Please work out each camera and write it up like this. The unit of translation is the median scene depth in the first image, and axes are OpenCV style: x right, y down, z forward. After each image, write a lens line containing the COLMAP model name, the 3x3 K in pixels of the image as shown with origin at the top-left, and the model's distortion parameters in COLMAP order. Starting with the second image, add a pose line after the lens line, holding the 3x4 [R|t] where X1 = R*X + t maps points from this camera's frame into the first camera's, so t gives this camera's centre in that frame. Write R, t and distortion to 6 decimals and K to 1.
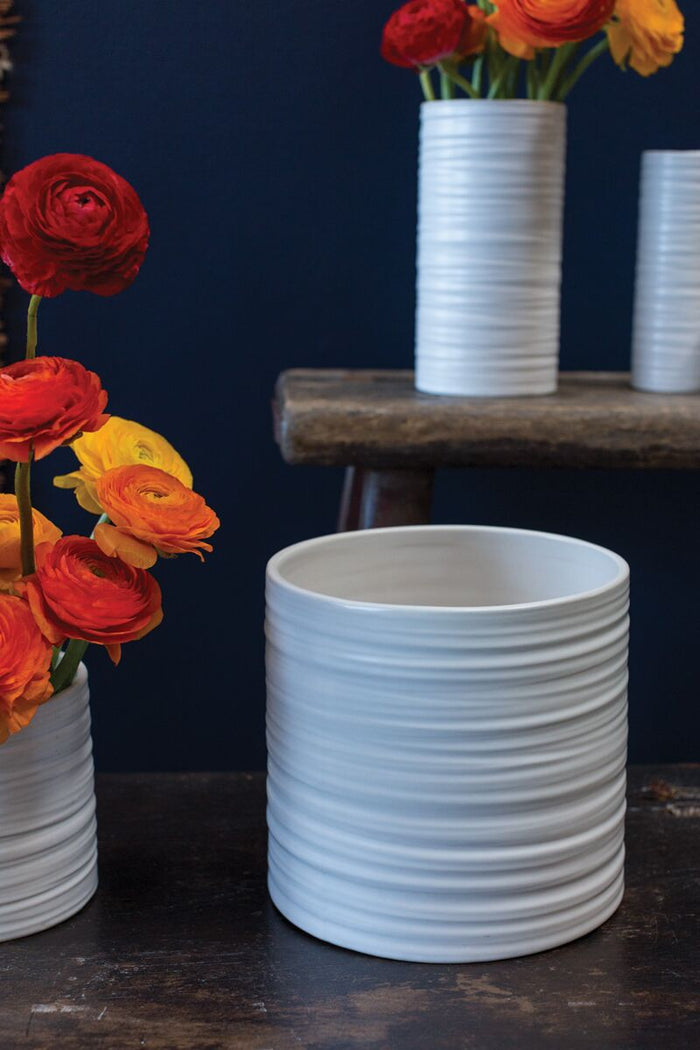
lens RADIAL K [[1616.9, 0, 351.4], [0, 1616.9, 529.9], [0, 0, 1]] dist [-0.020381, 0.000000]
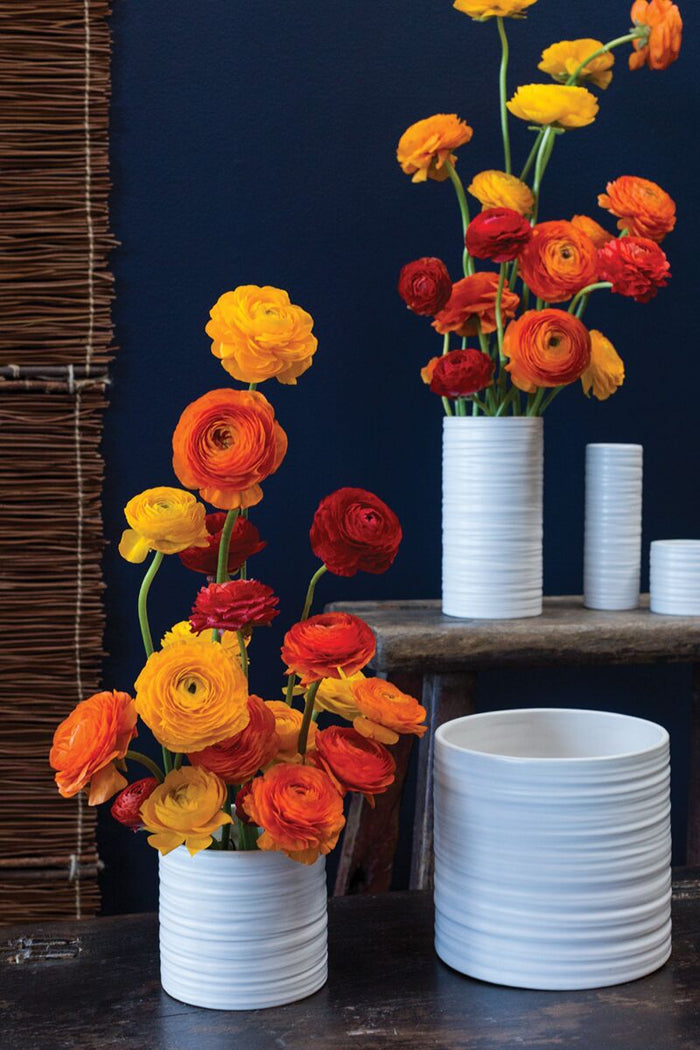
lens RADIAL K [[1616.9, 0, 347.8], [0, 1616.9, 521.7], [0, 0, 1]] dist [-0.020381, 0.000000]
pose [[0.981503, -0.026197, 0.189646, -0.336910], [0.049798, 0.991430, -0.120776, -0.001936], [-0.184857, 0.127986, 0.974396, -0.400357]]
